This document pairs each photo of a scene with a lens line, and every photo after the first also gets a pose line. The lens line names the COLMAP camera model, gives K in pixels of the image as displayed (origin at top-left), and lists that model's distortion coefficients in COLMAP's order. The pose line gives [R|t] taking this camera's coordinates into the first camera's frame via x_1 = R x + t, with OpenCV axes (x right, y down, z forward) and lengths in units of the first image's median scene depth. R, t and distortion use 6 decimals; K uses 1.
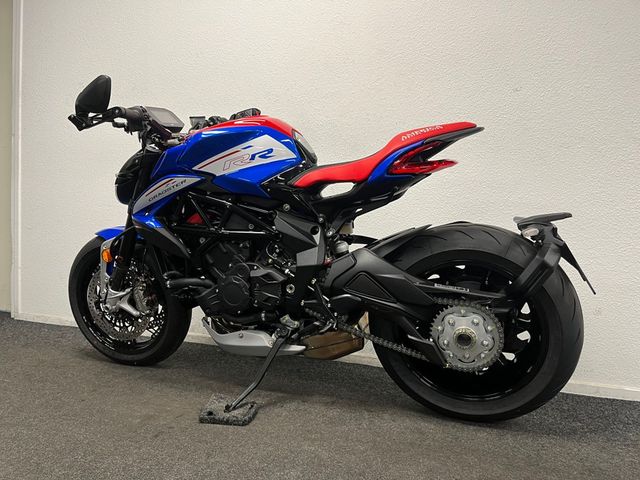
lens RADIAL K [[500.1, 0, 320.0], [0, 500.1, 240.0], [0, 0, 1]] dist [0.088106, -0.152964]
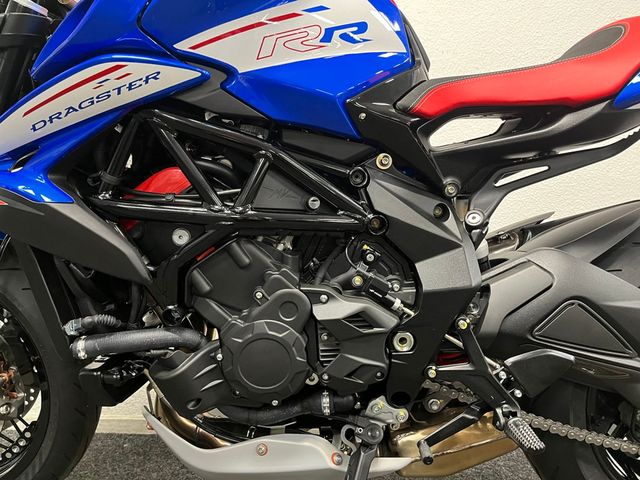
lens RADIAL K [[500.1, 0, 320.0], [0, 500.1, 240.0], [0, 0, 1]] dist [0.088106, -0.152964]
pose [[0.927479, -0.010625, 0.373724, -0.292758], [0.010519, 0.999942, 0.002321, 0.004062], [-0.373727, 0.001779, 0.927537, 0.601401]]
